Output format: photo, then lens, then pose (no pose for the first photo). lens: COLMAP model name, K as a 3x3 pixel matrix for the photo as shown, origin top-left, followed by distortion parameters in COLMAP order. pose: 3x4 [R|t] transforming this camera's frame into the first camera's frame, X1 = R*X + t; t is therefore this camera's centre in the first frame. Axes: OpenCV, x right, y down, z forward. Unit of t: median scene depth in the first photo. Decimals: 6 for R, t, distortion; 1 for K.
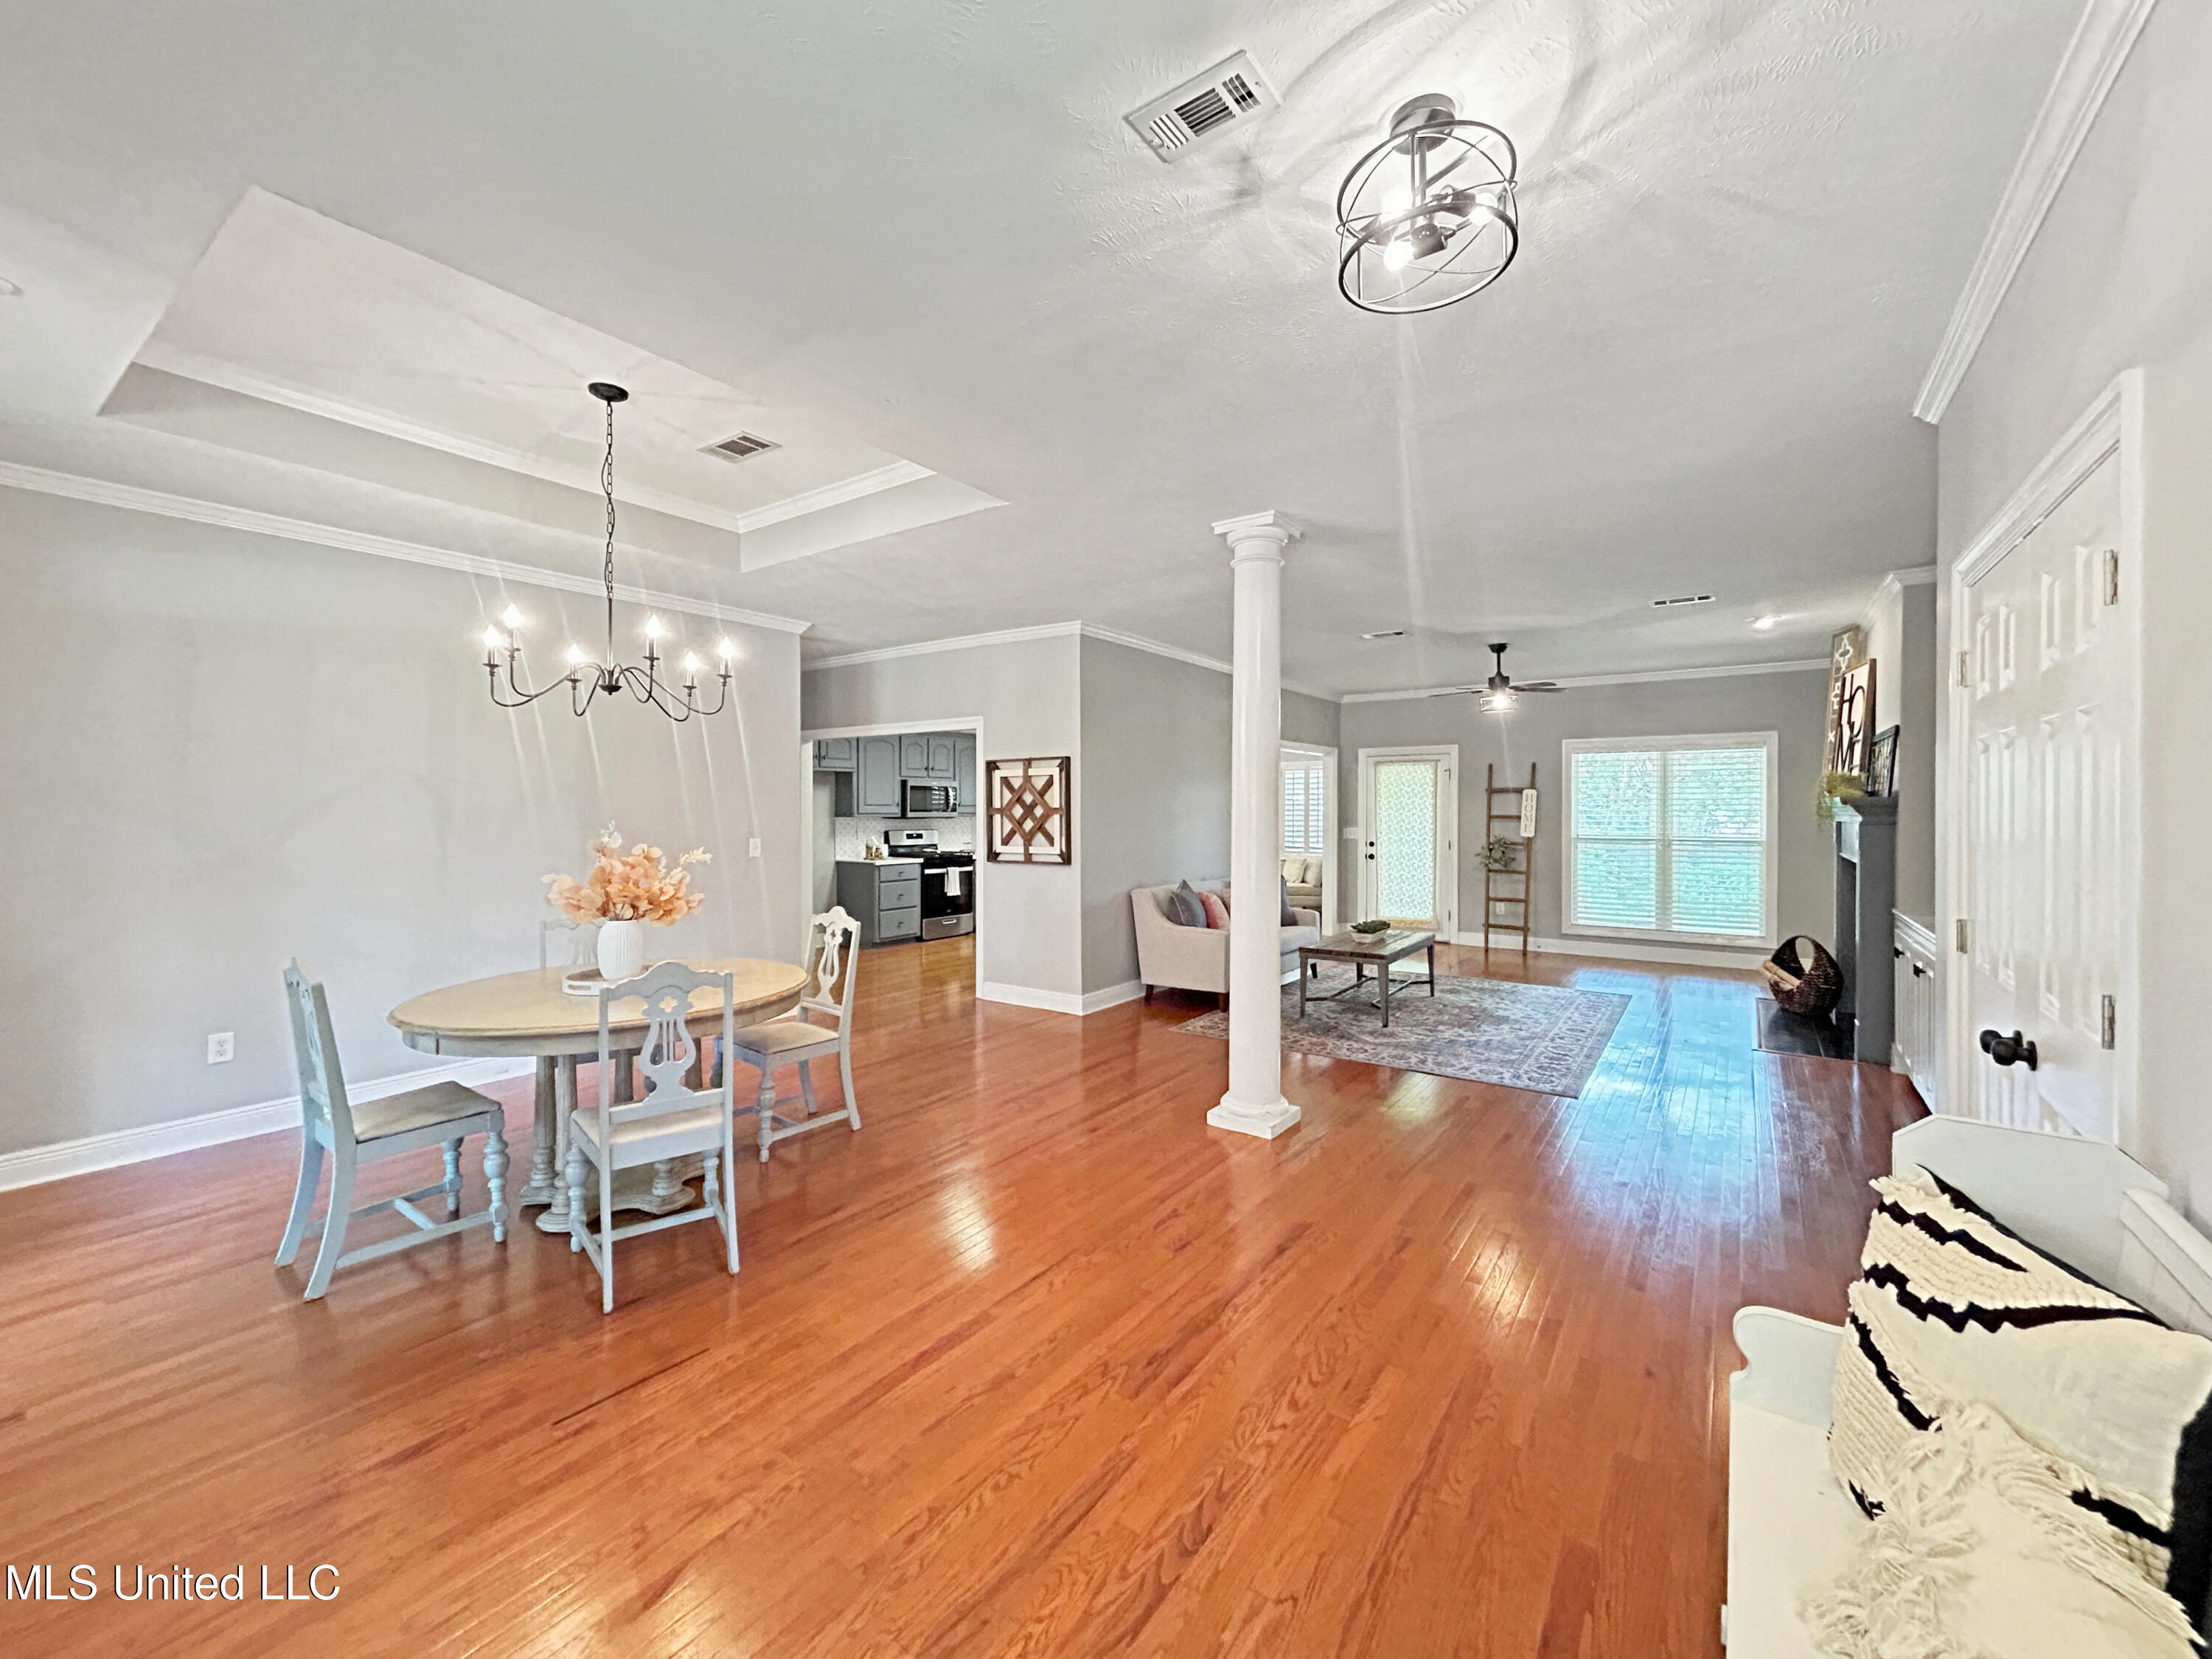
lens RADIAL K [[906.6, 0, 1107.6], [0, 906.6, 815.8], [0, 0, 1]] dist [0.002005, 0.000048]
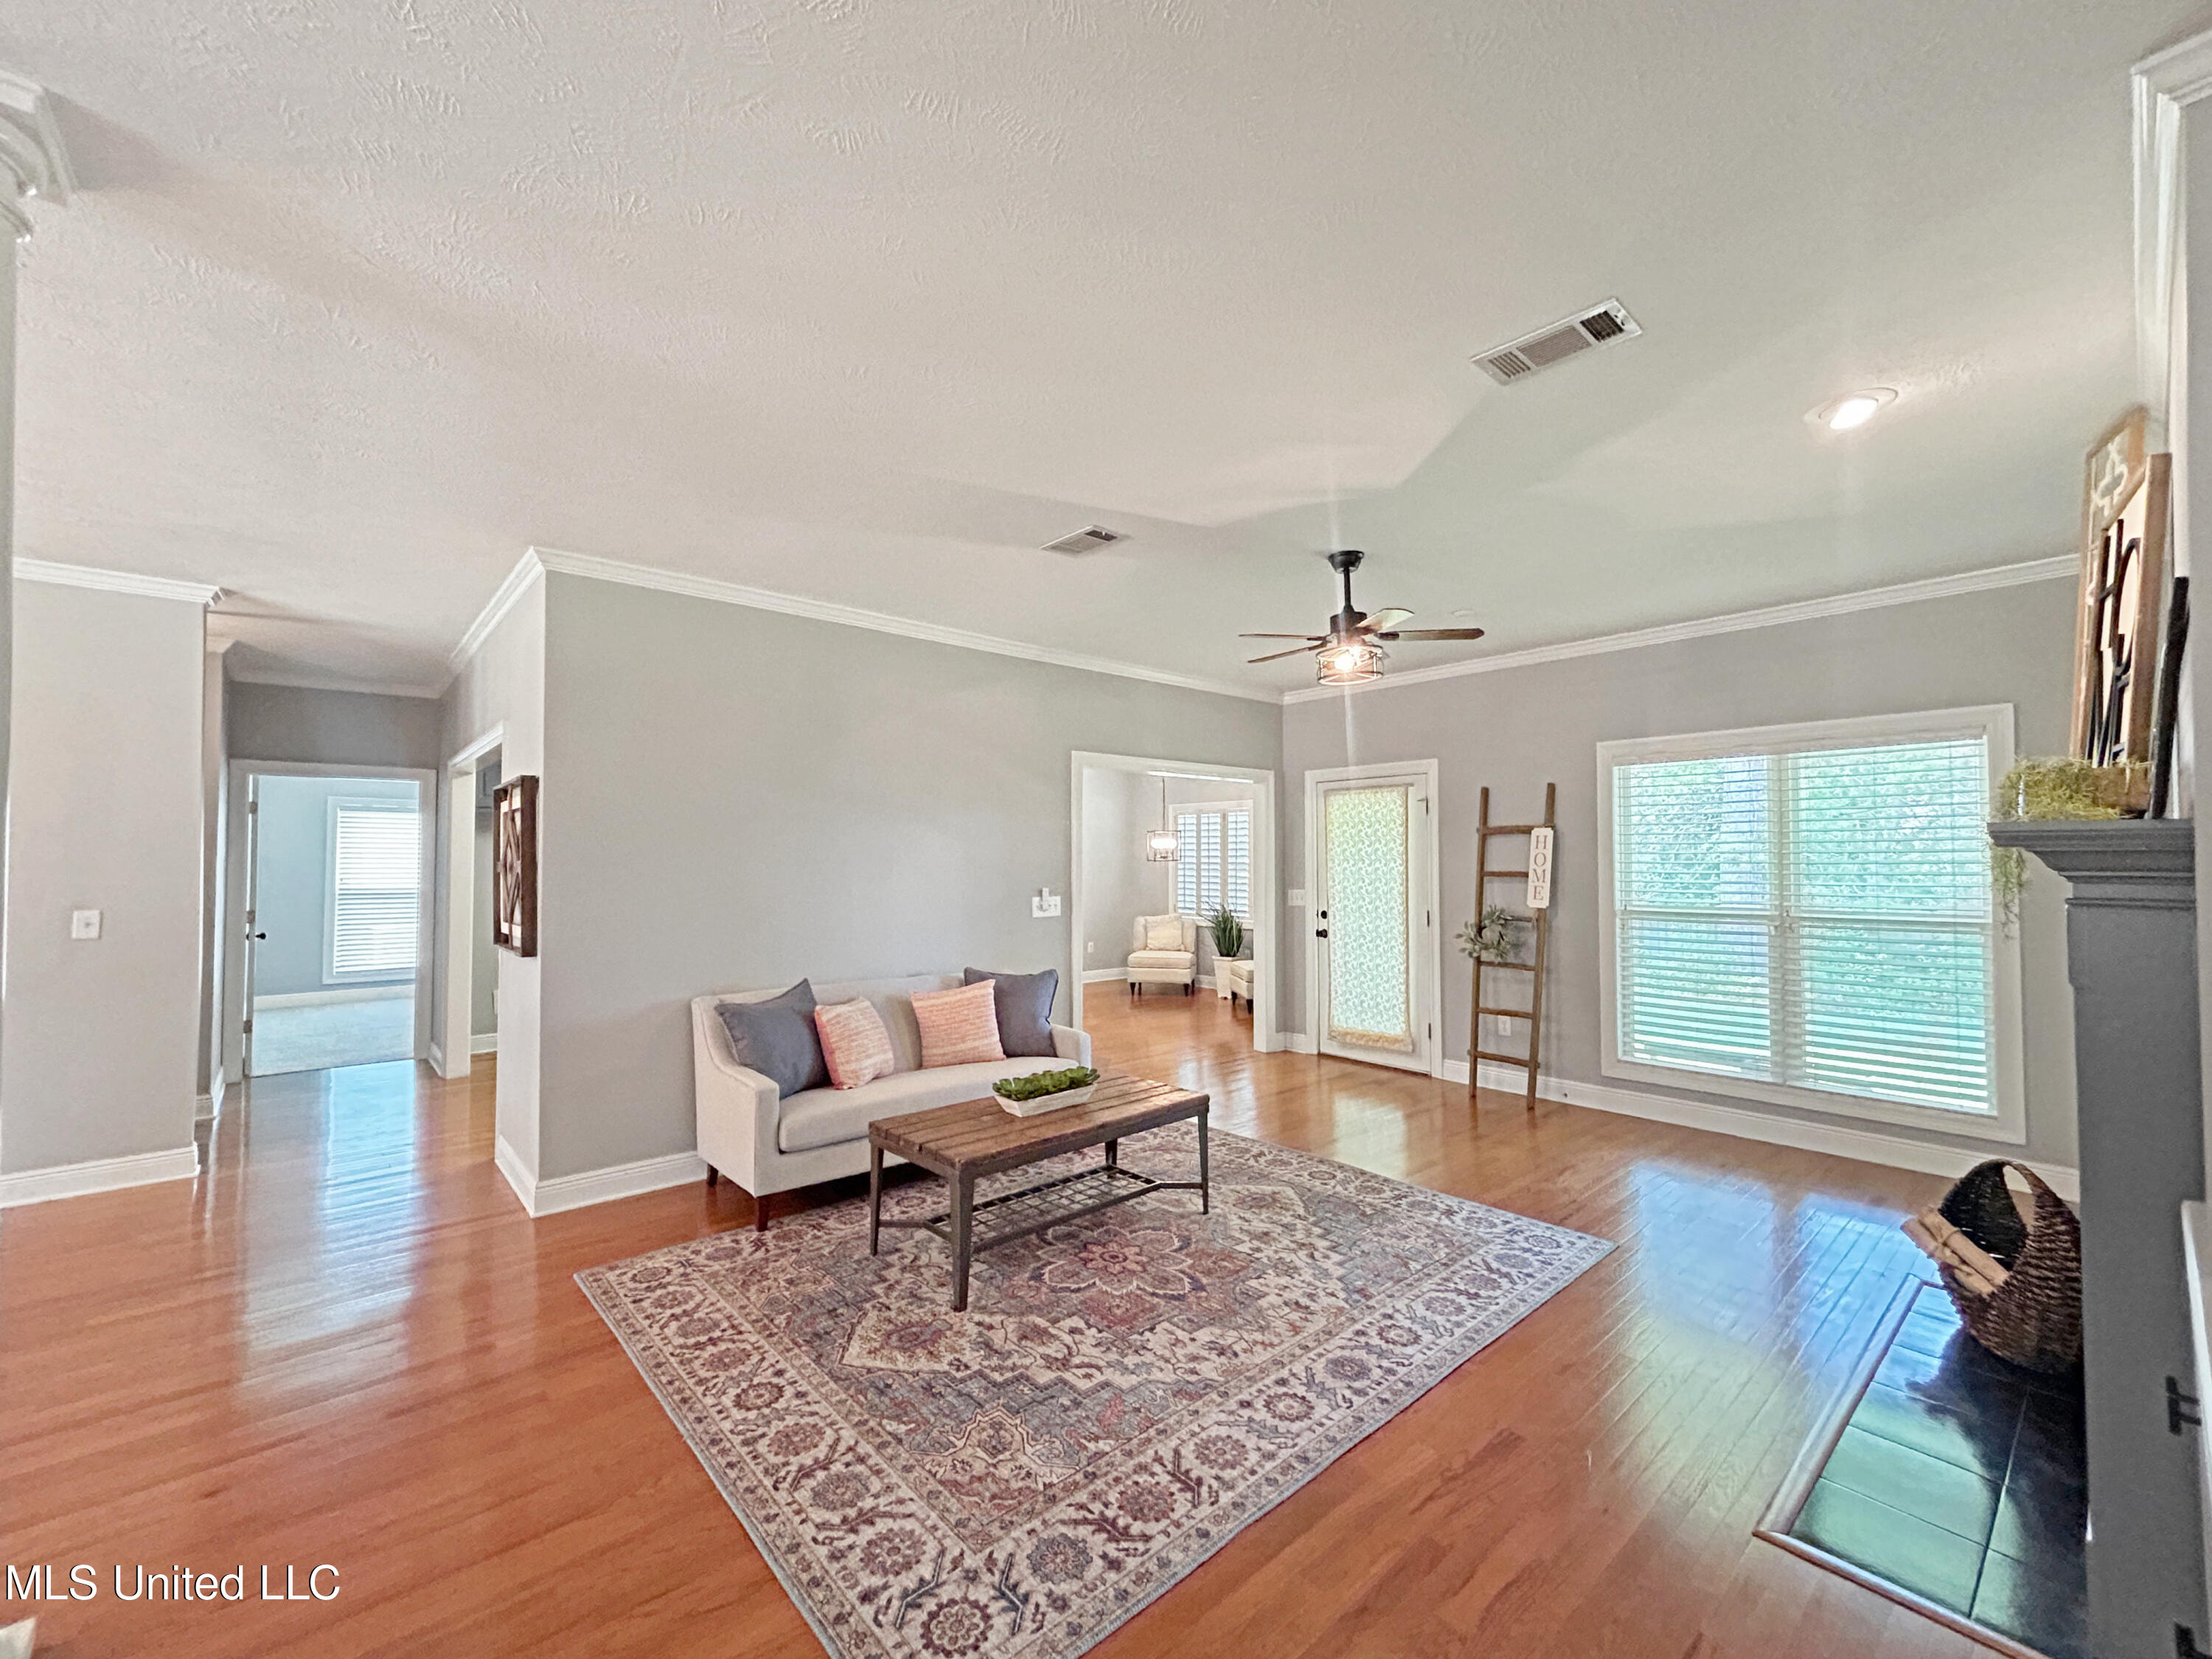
lens RADIAL K [[934.8, 0, 1082.0], [0, 934.8, 841.2], [0, 0, 1]] dist [0.000944, 0.000436]
pose [[0.972673, -0.009228, -0.231997, 0.331174], [0.002196, 0.999531, -0.030554, -0.002269], [0.232171, 0.029209, 0.972236, 0.350492]]
